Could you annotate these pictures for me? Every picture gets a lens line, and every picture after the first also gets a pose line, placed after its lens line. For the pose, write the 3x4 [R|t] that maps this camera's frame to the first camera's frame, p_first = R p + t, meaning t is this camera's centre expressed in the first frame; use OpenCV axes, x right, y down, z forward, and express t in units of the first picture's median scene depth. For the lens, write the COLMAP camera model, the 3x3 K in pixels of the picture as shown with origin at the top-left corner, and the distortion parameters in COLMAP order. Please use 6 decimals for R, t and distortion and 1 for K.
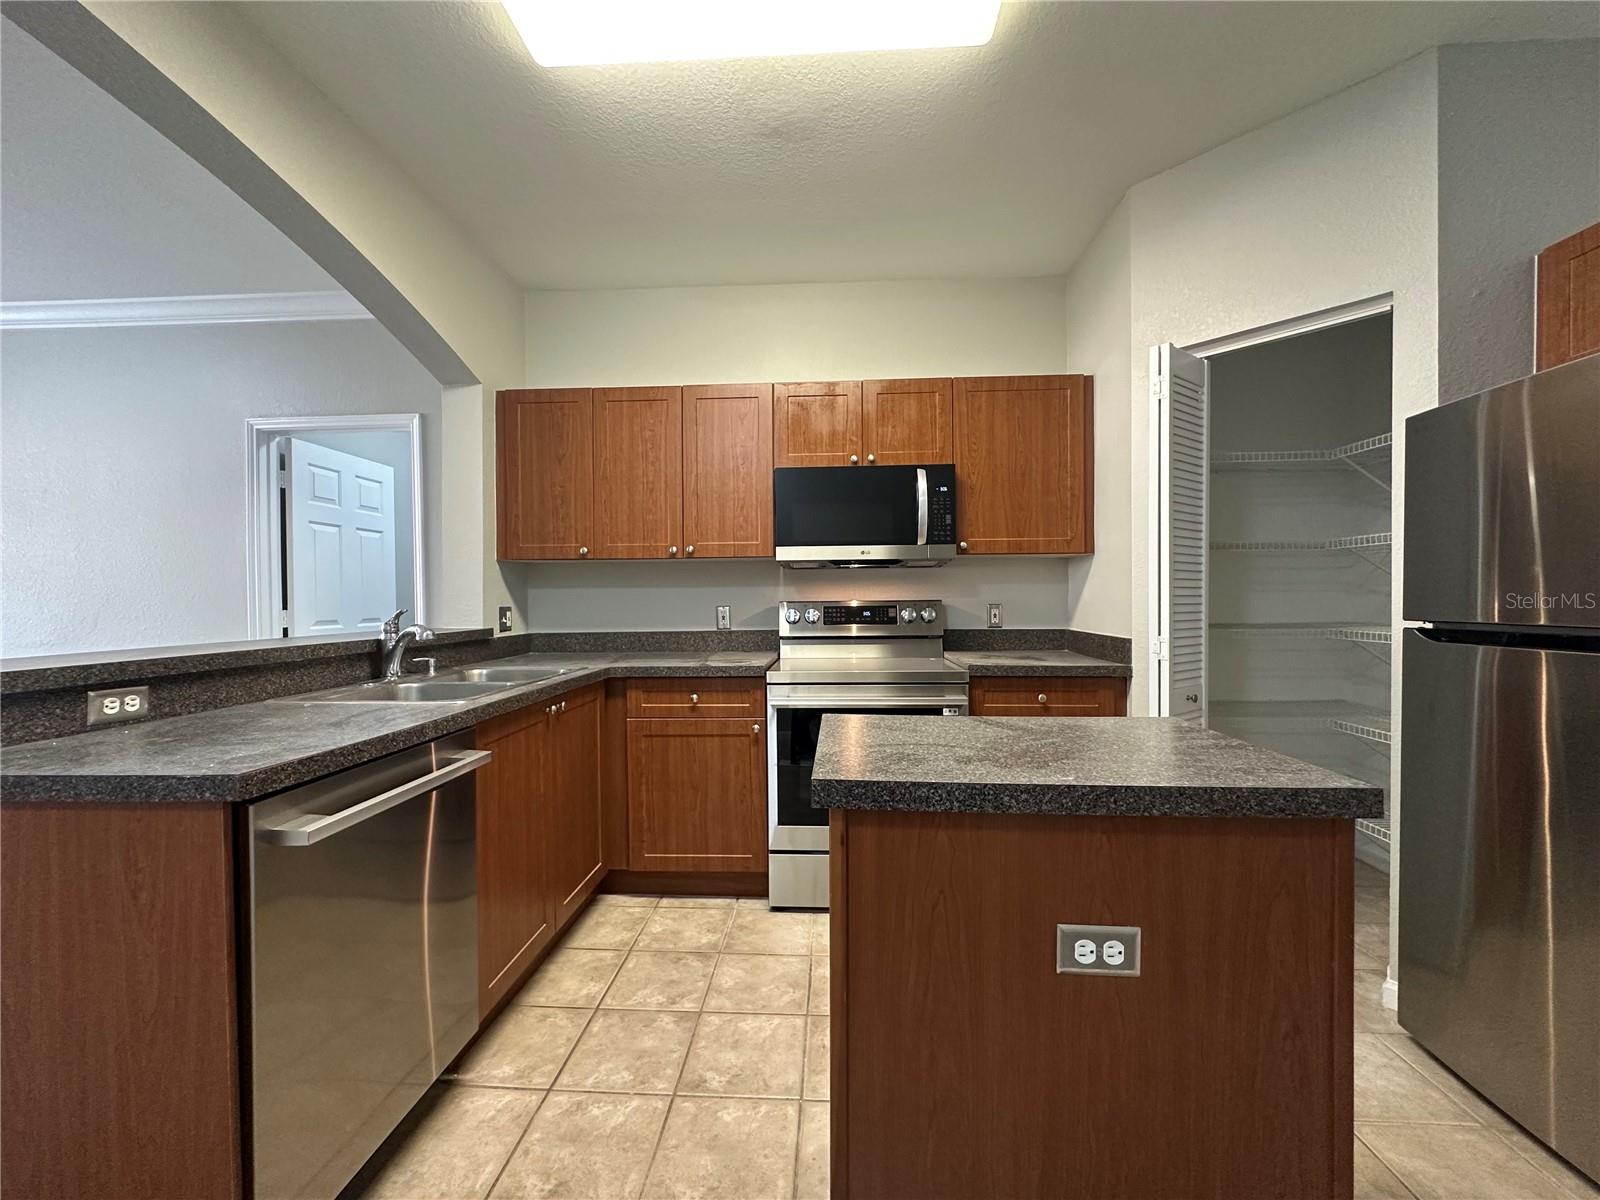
lens RADIAL K [[650.5, 0, 802.0], [0, 650.5, 593.3], [0, 0, 1]] dist [-0.006230, 0.000957]
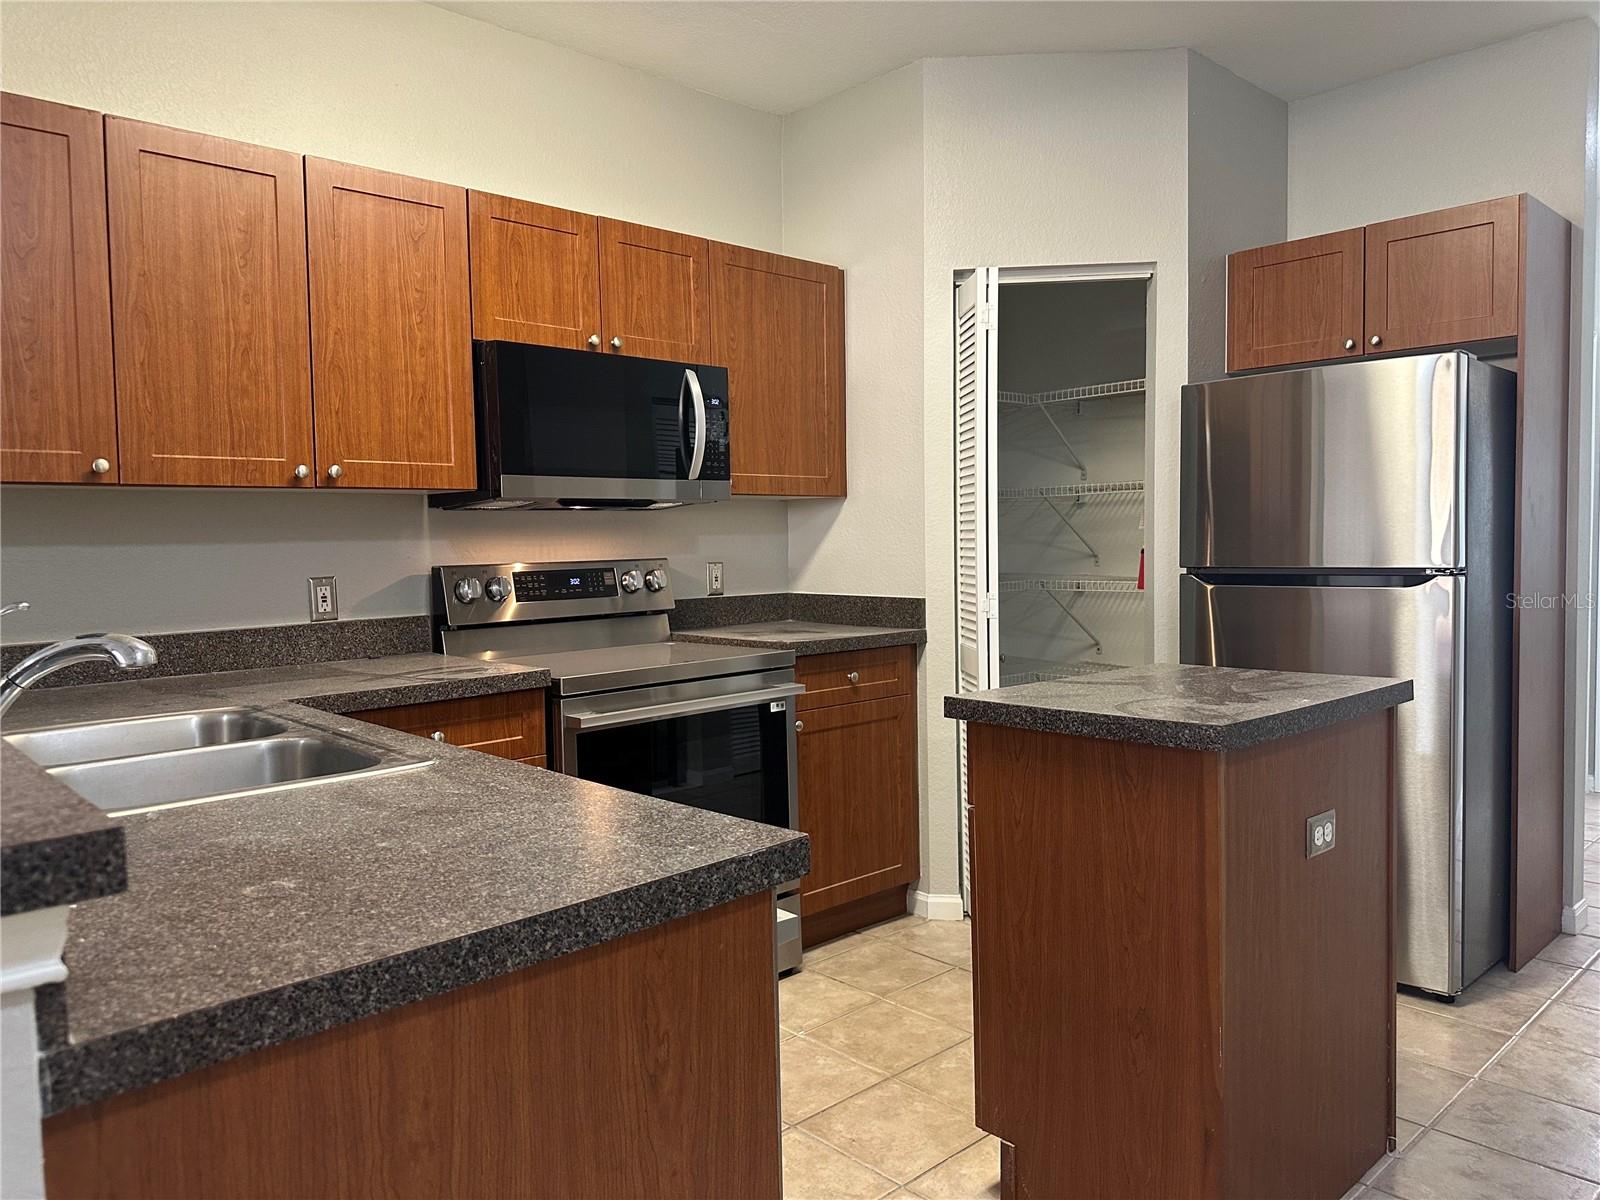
lens RADIAL K [[1138.2, 0, 811.9], [0, 1138.2, 585.5], [0, 0, 1]] dist [0.068565, -0.061310]
pose [[0.680642, -0.036269, 0.731718, -0.608265], [0.009990, 0.999140, 0.040231, -0.008573], [-0.732549, -0.020073, 0.680419, 0.071464]]
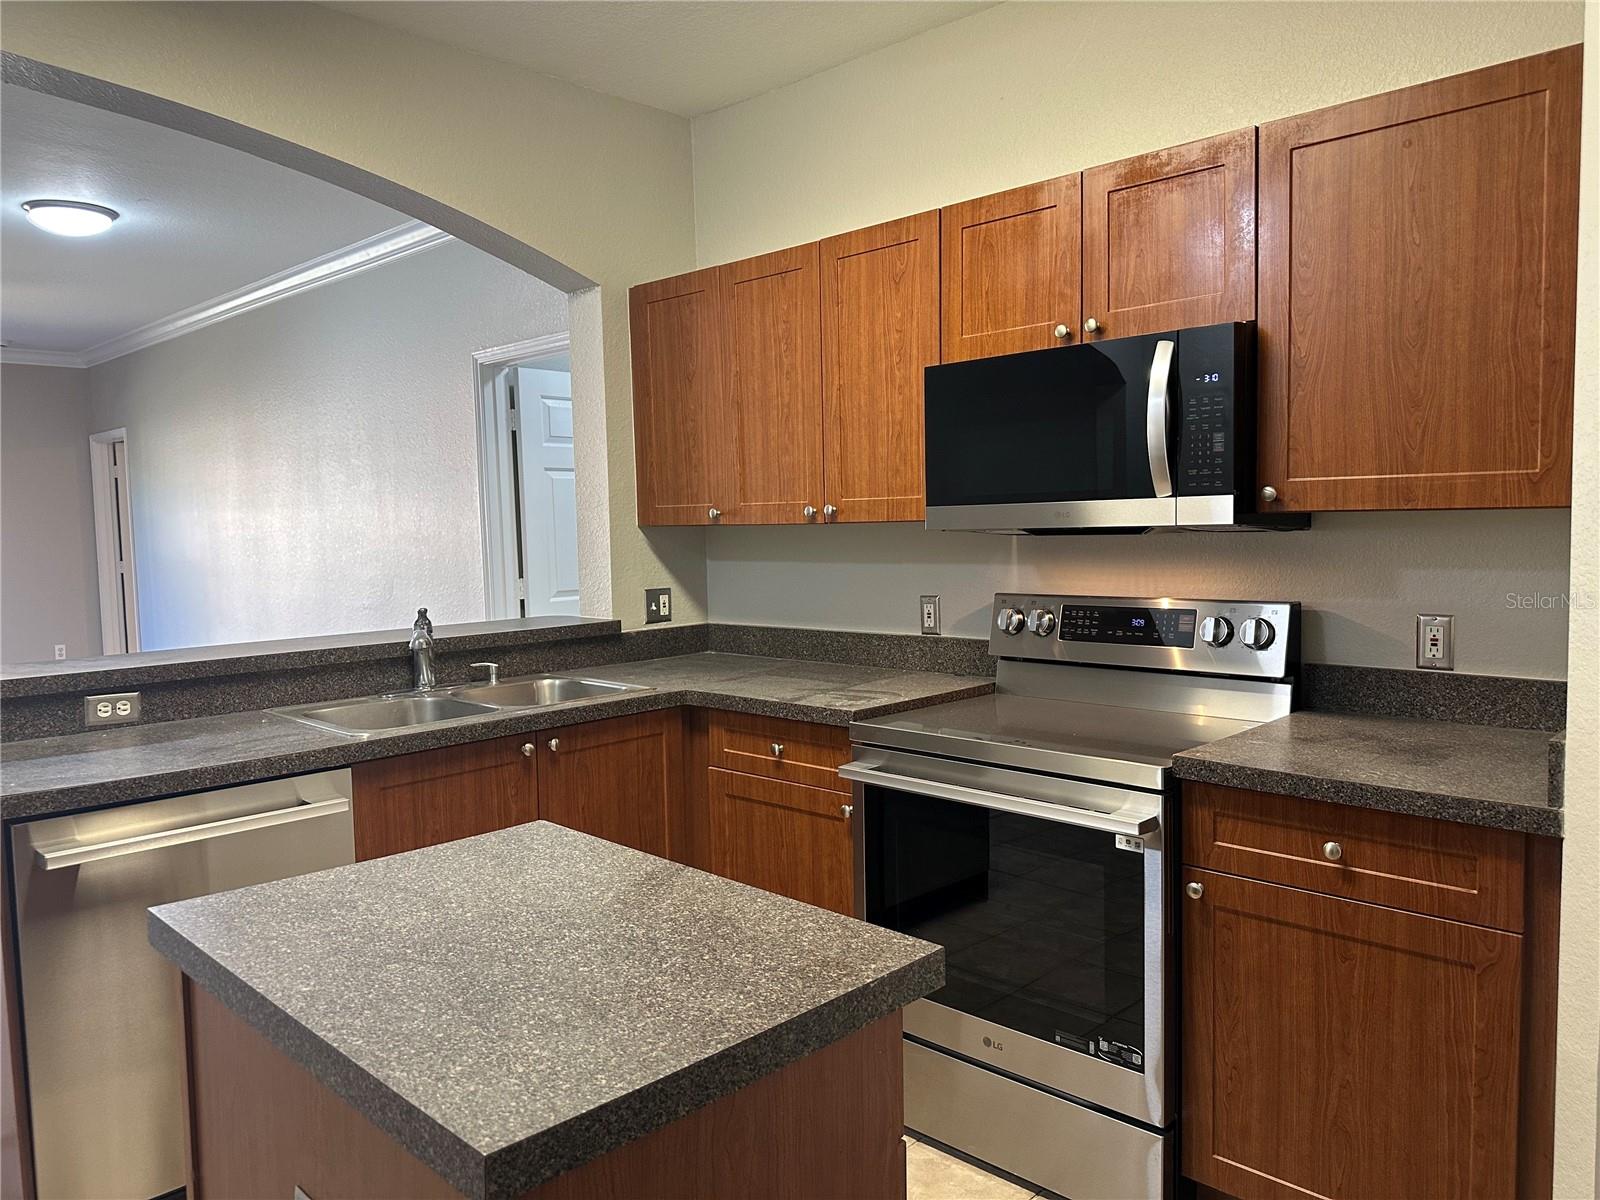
lens RADIAL K [[1138.2, 0, 796.8], [0, 1138.2, 607.1], [0, 0, 1]] dist [0.068565, -0.061310]
pose [[0.751398, 0.043289, -0.658428, 0.537331], [0.019949, 0.995899, 0.088242, -0.072969], [0.659548, -0.079439, 0.747453, 0.155856]]
